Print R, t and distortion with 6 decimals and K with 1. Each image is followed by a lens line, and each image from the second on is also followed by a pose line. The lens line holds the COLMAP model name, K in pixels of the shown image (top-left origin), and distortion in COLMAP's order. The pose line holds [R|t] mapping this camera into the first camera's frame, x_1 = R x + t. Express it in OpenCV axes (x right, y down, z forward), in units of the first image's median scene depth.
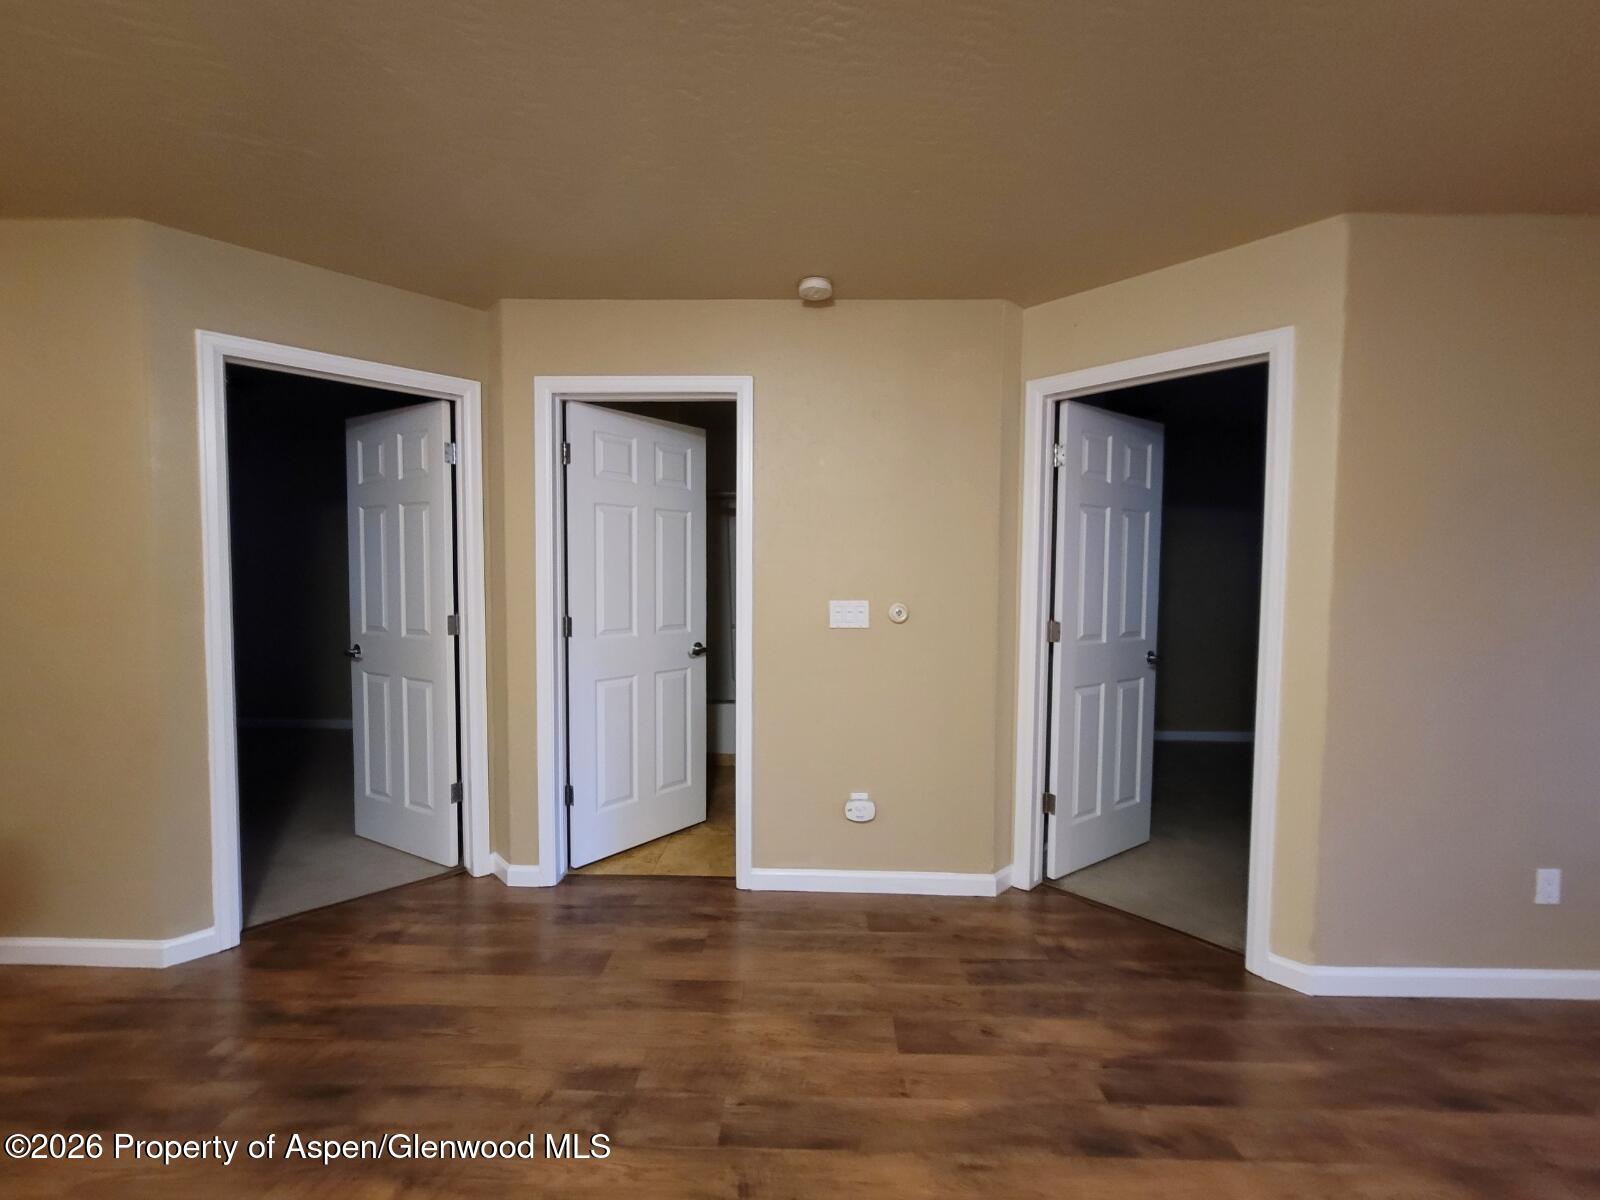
lens RADIAL K [[635.6, 0, 800.0], [0, 635.6, 600.0], [0, 0, 1]] dist [-0.002801, -0.000337]
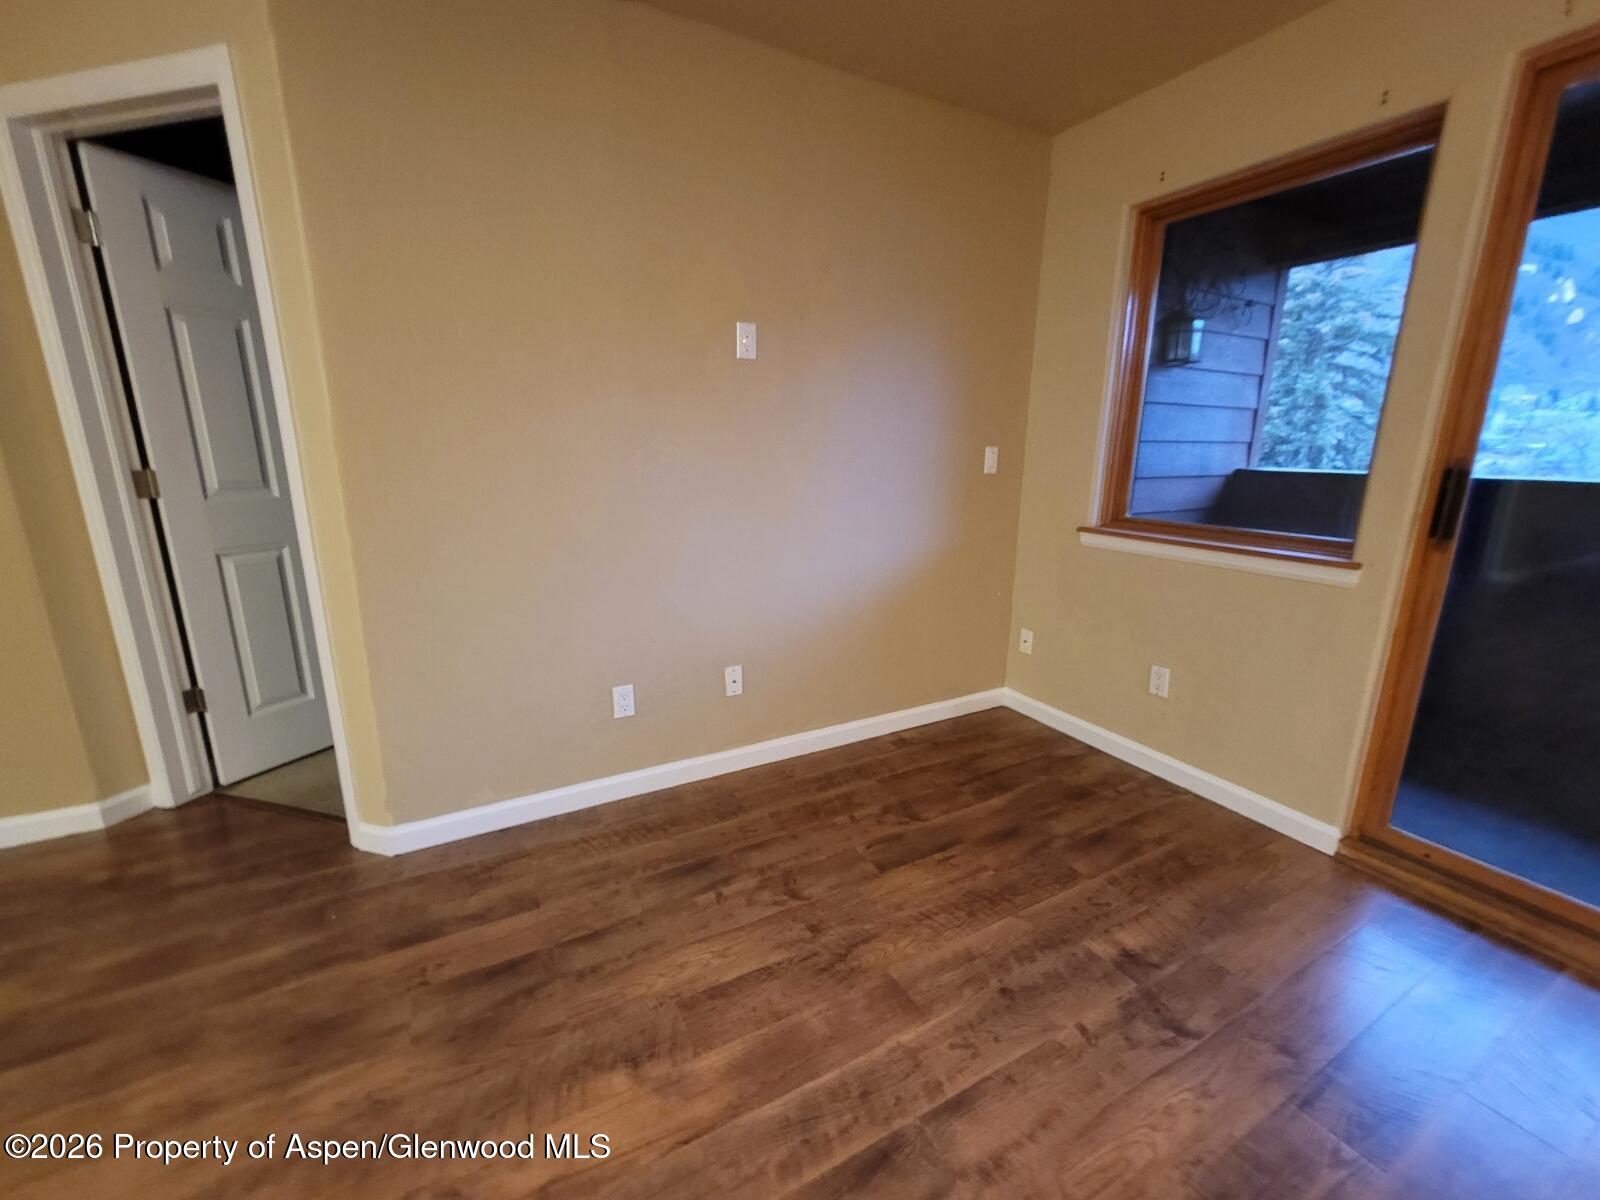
lens RADIAL K [[635.6, 0, 800.0], [0, 635.6, 600.0], [0, 0, 1]] dist [-0.002801, -0.000337]
pose [[0.871705, -0.122640, 0.474436, 0.948118], [0.019444, 0.976070, 0.216584, 0.049627], [-0.489645, -0.179572, 0.853230, -0.054957]]
